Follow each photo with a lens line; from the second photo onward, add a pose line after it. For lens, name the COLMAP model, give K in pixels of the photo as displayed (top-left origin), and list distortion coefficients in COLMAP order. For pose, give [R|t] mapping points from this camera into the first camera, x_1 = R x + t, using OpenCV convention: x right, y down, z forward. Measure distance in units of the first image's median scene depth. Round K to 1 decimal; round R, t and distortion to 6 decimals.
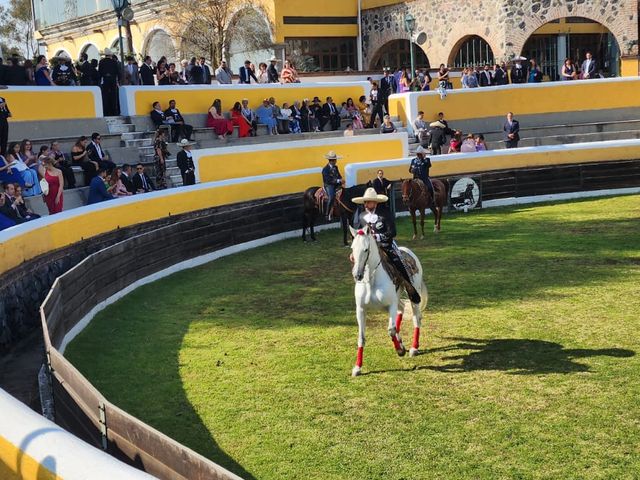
lens RADIAL K [[998.6, 0, 320.0], [0, 998.6, 240.0], [0, 0, 1]] dist [0.025505, 0.021777]
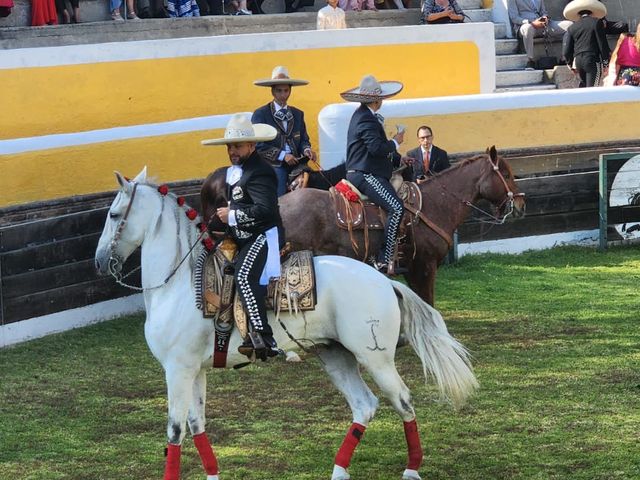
lens RADIAL K [[998.6, 0, 320.0], [0, 998.6, 240.0], [0, 0, 1]] dist [0.025505, 0.021777]
pose [[0.999721, 0.023605, -0.000638, 0.026425], [-0.023612, 0.999608, -0.015051, -0.022234], [0.000282, 0.015062, 0.999887, 0.638951]]
